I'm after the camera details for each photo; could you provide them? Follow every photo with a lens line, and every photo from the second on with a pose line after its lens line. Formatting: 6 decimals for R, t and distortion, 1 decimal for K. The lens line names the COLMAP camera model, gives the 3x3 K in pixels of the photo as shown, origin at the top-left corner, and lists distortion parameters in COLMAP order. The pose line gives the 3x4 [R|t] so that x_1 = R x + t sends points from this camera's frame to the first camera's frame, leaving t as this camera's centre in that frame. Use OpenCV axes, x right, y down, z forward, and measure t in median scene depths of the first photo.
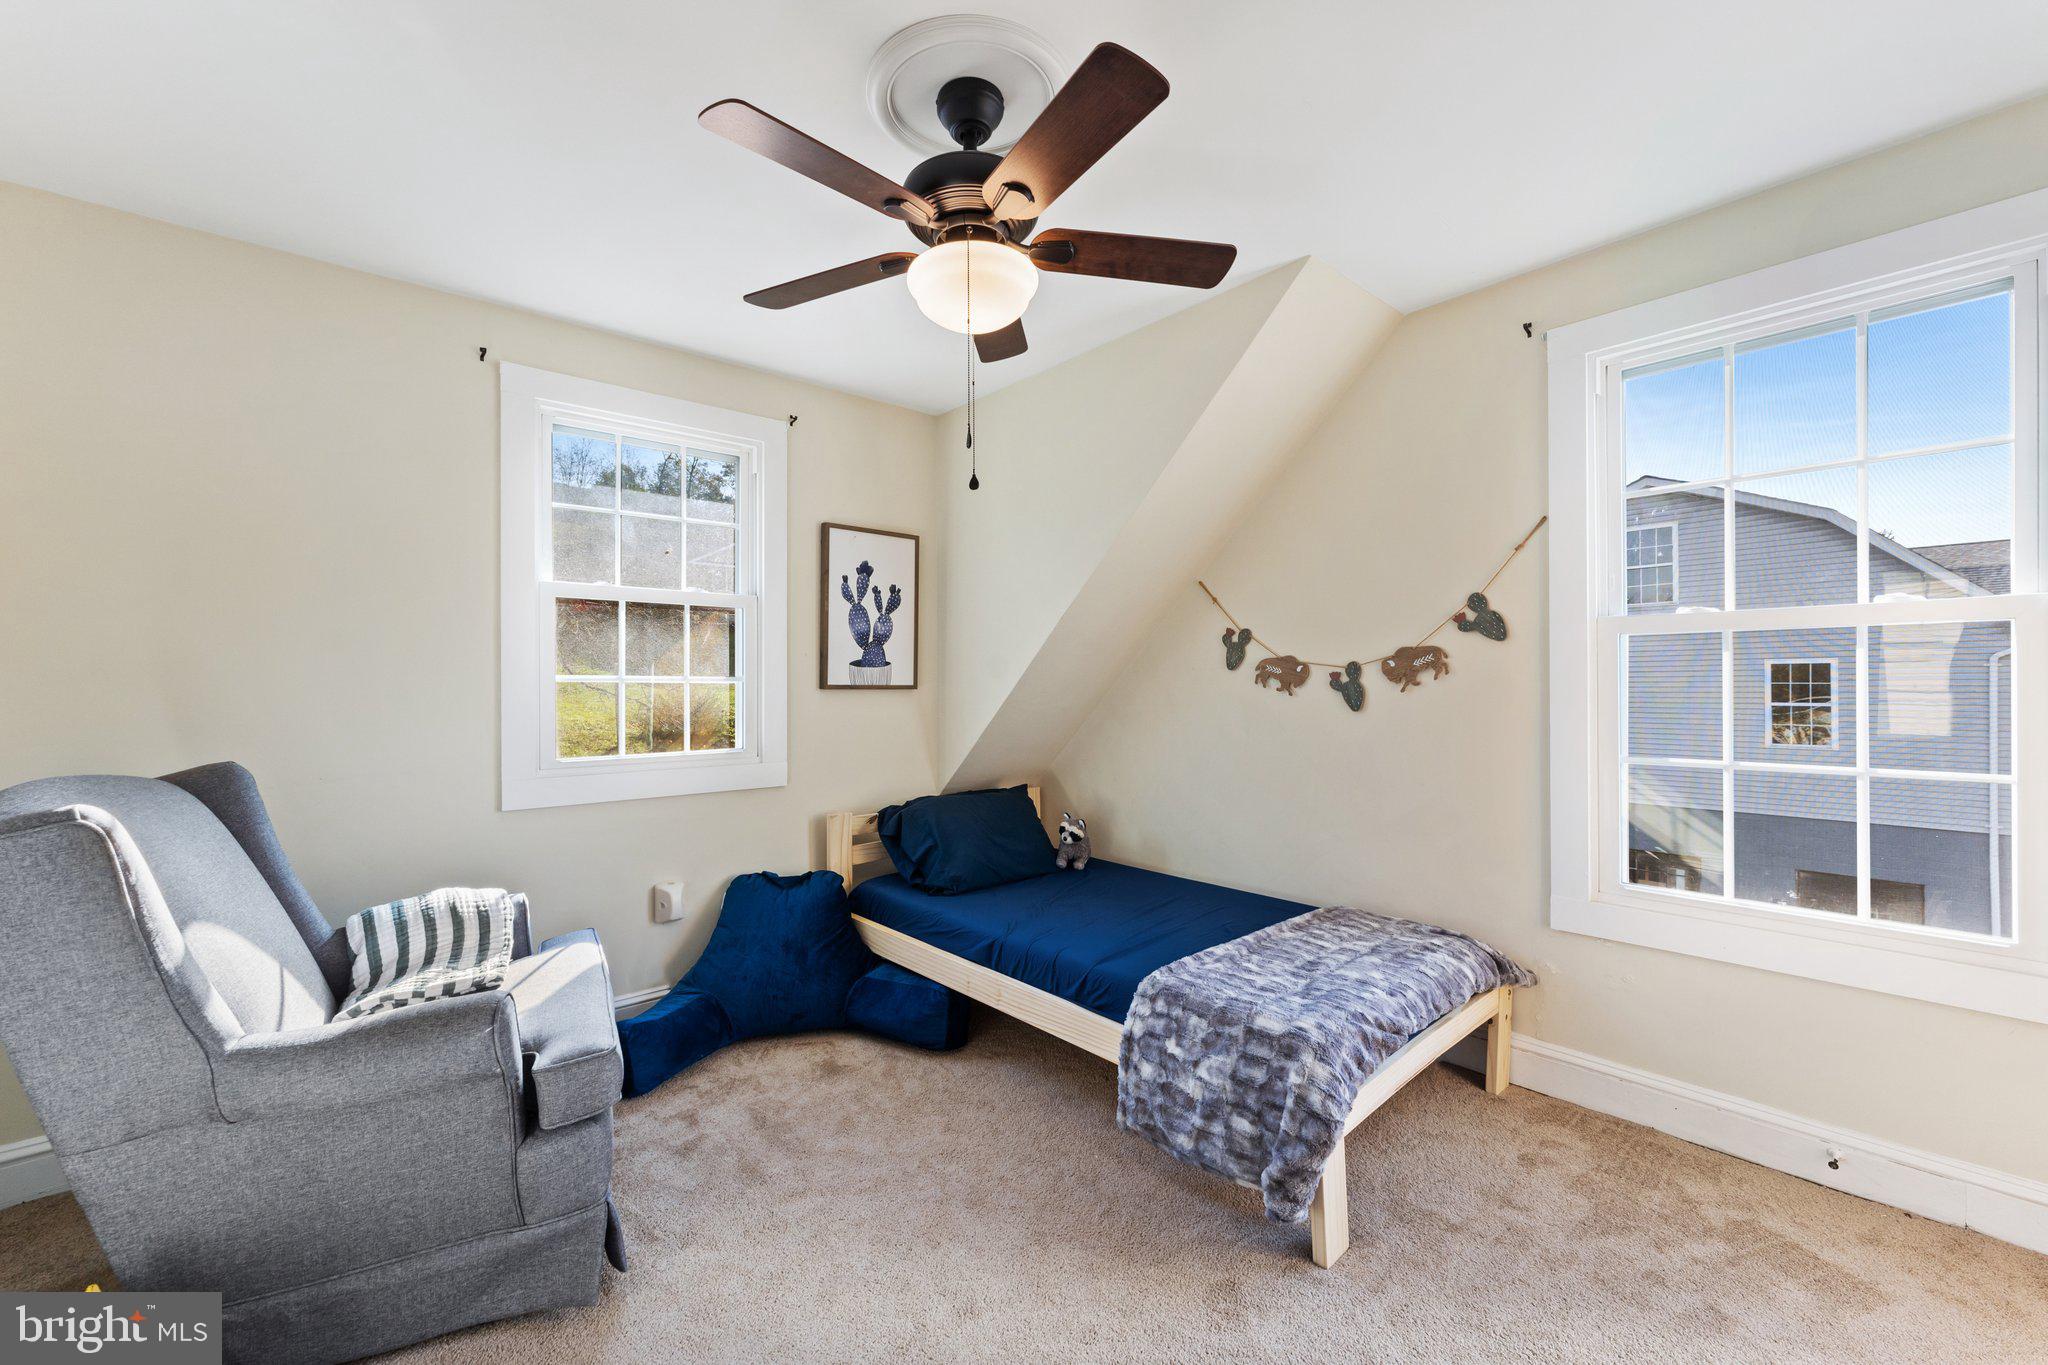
lens RADIAL K [[841.2, 0, 1020.0], [0, 841.2, 693.9], [0, 0, 1]] dist [-0.000511, -0.000055]
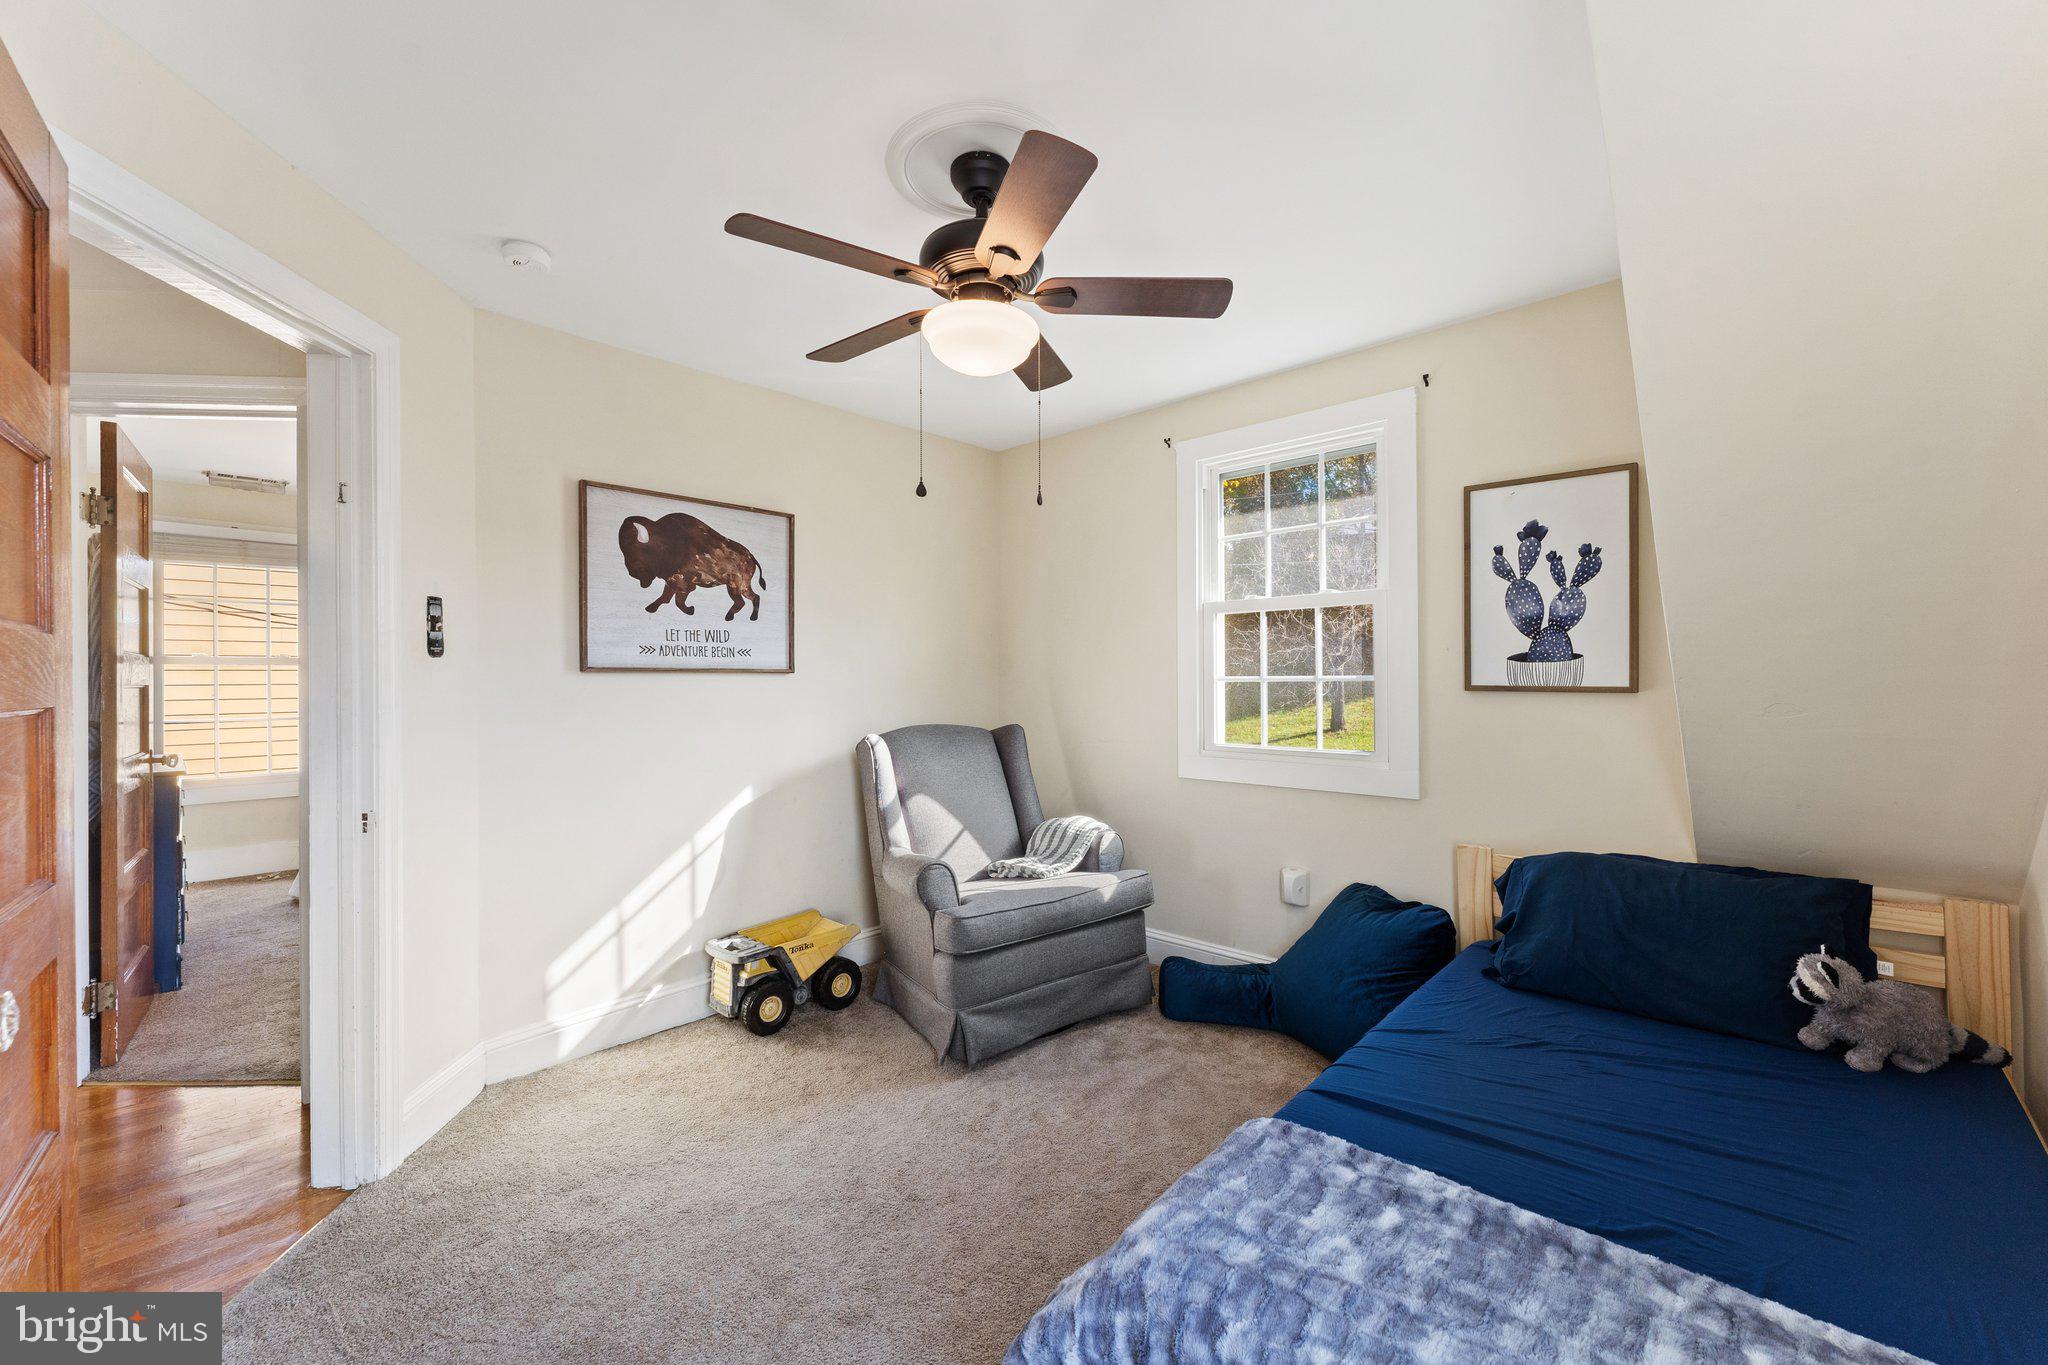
lens RADIAL K [[814.5, 0, 968.7], [0, 814.5, 687.4], [0, 0, 1]] dist [0.001322, 0.000208]
pose [[0.060633, 0.017107, -0.998014, 0.521138], [0.001606, 0.999850, 0.017236, -0.023166], [0.998159, -0.002648, 0.060596, 0.459535]]
